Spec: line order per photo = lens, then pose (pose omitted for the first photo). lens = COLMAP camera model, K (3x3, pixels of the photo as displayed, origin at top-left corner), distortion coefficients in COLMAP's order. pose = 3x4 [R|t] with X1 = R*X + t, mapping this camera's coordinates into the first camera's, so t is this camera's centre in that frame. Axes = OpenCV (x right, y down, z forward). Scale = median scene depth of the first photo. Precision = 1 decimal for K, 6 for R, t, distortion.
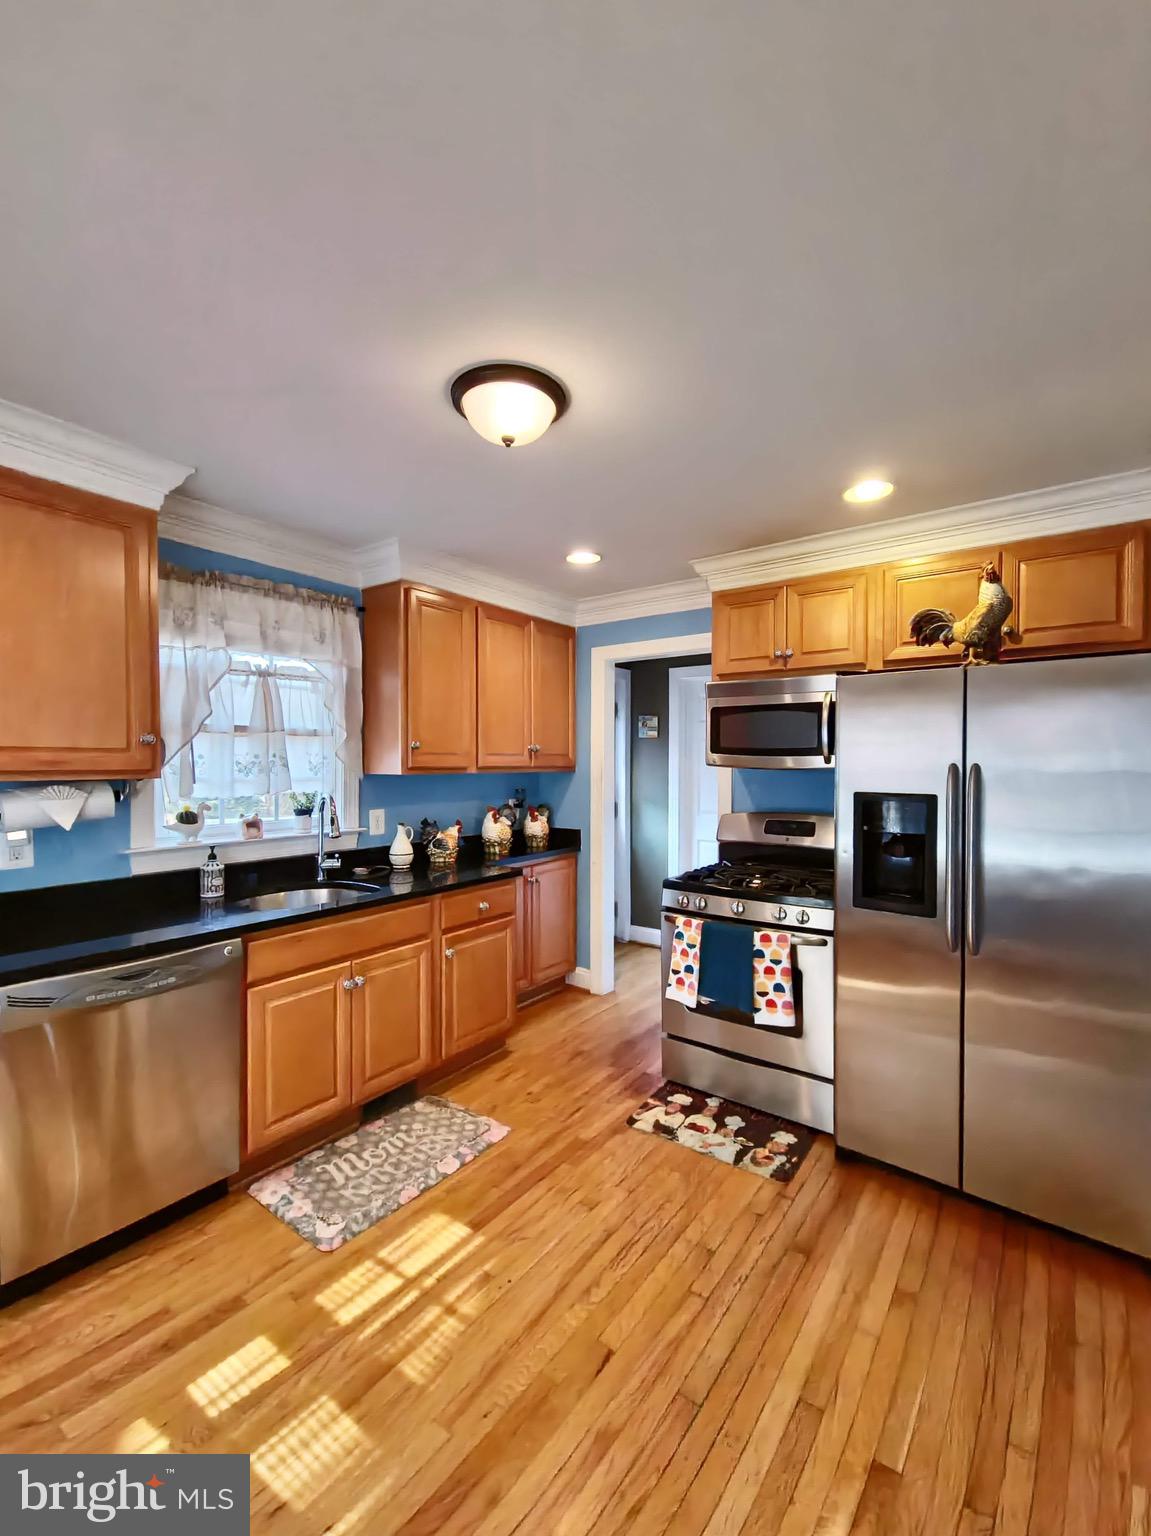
lens RADIAL K [[652.3, 0, 575.5], [0, 652.3, 768.0], [0, 0, 1]] dist [0.001247, -0.006306]
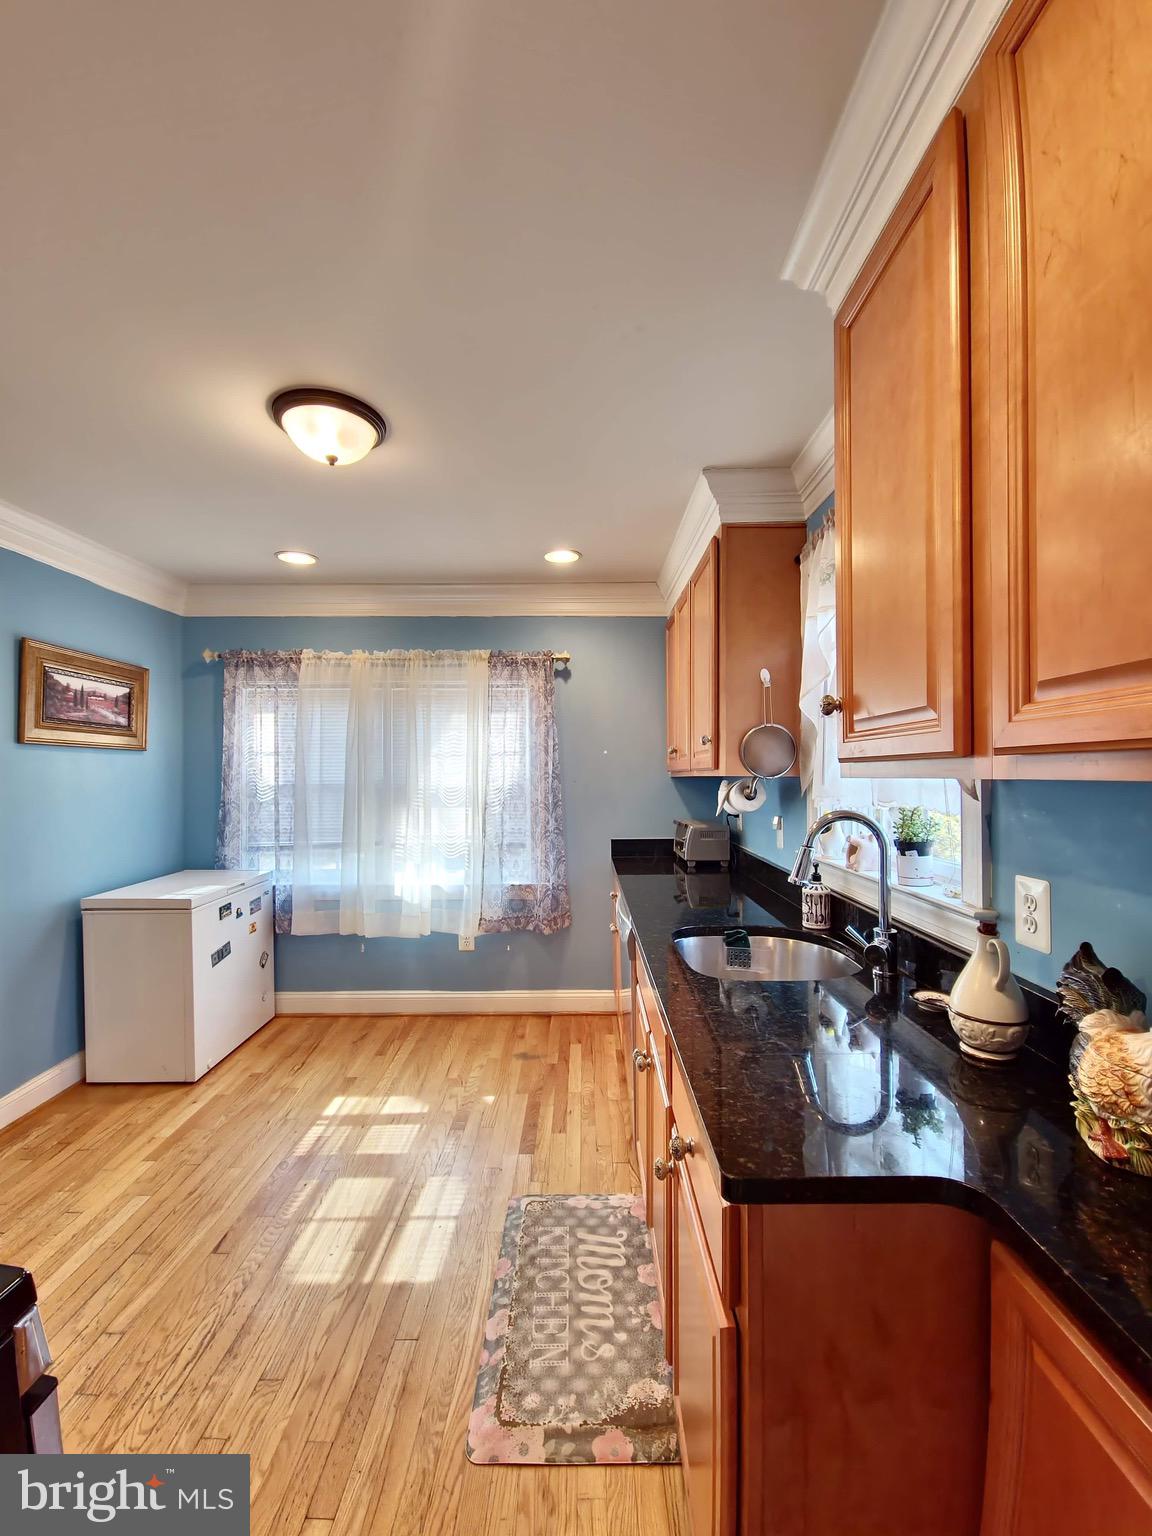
lens RADIAL K [[613.2, 0, 582.4], [0, 613.2, 769.2], [0, 0, 1]] dist [0.002195, -0.009848]
pose [[-0.798879, -0.004963, -0.601472, 0.119272], [-0.003212, 0.999987, -0.003986, 0.008809], [0.601484, -0.001253, -0.798884, 1.429437]]
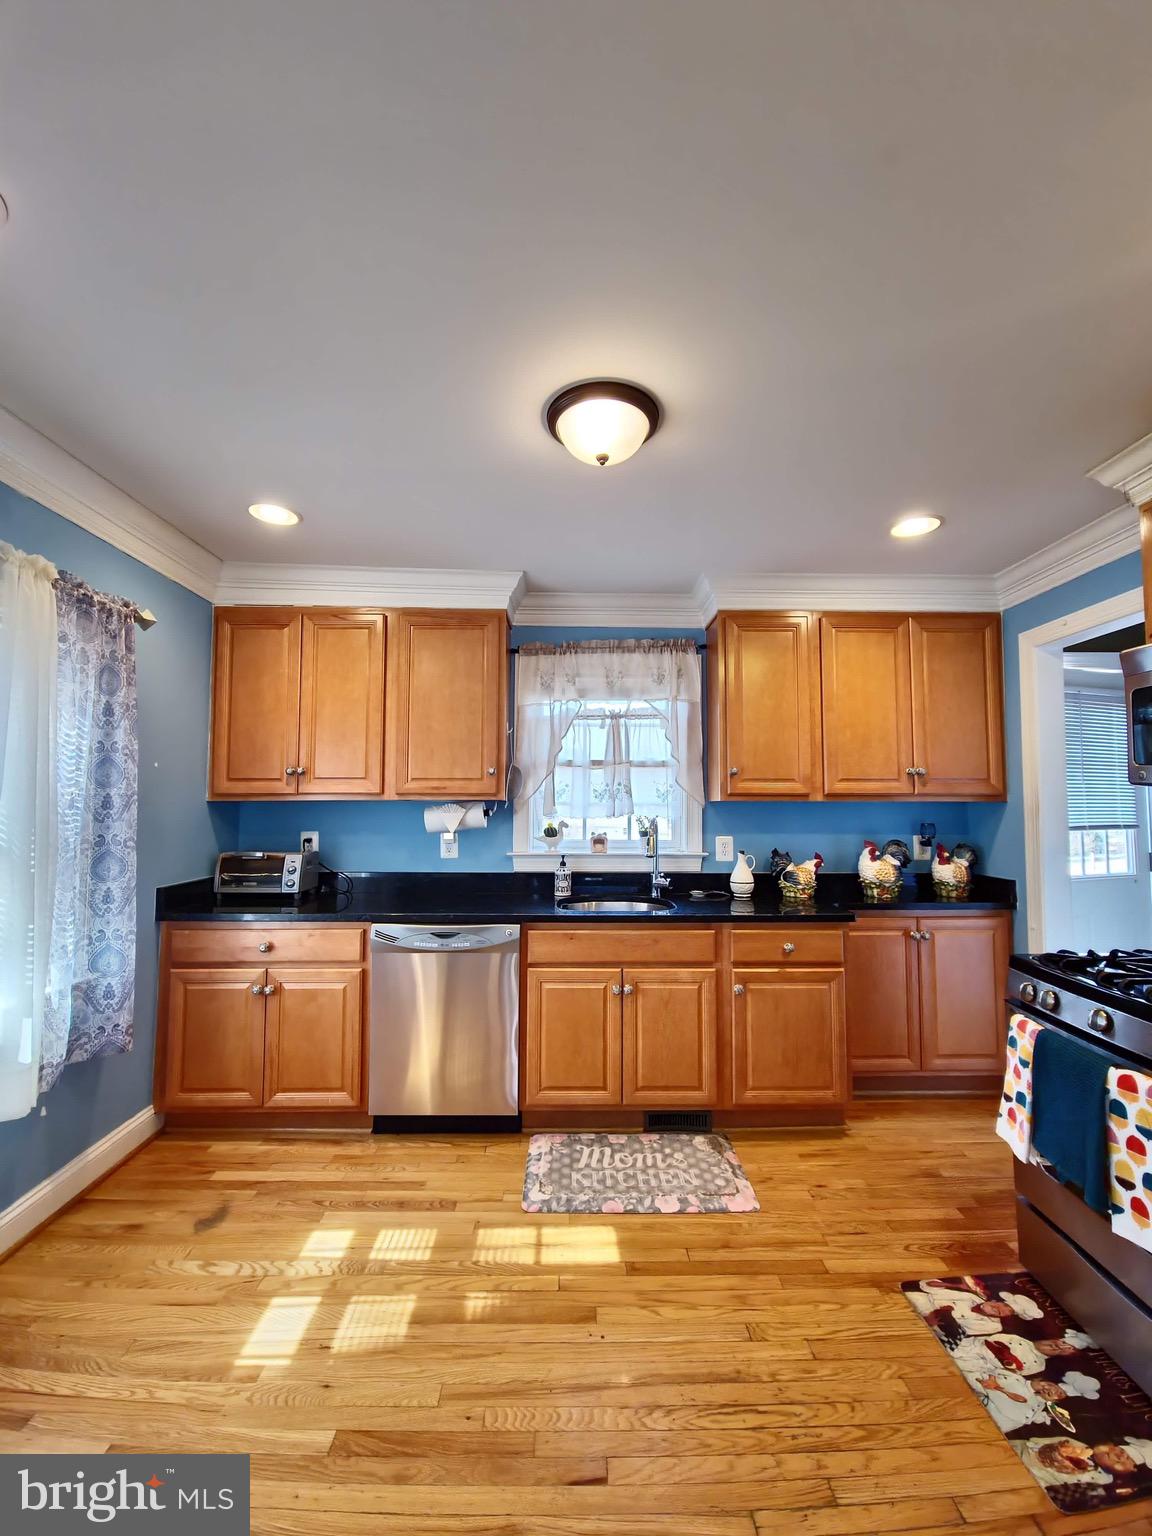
lens RADIAL K [[623.0, 0, 576.0], [0, 623.0, 768.0], [0, 0, 1]] dist [-0.000911, -0.004740]
pose [[0.602480, -0.047070, -0.796745, 0.434097], [-0.008603, 0.997818, -0.065454, 0.029096], [0.798088, 0.046289, 0.600760, 0.284685]]
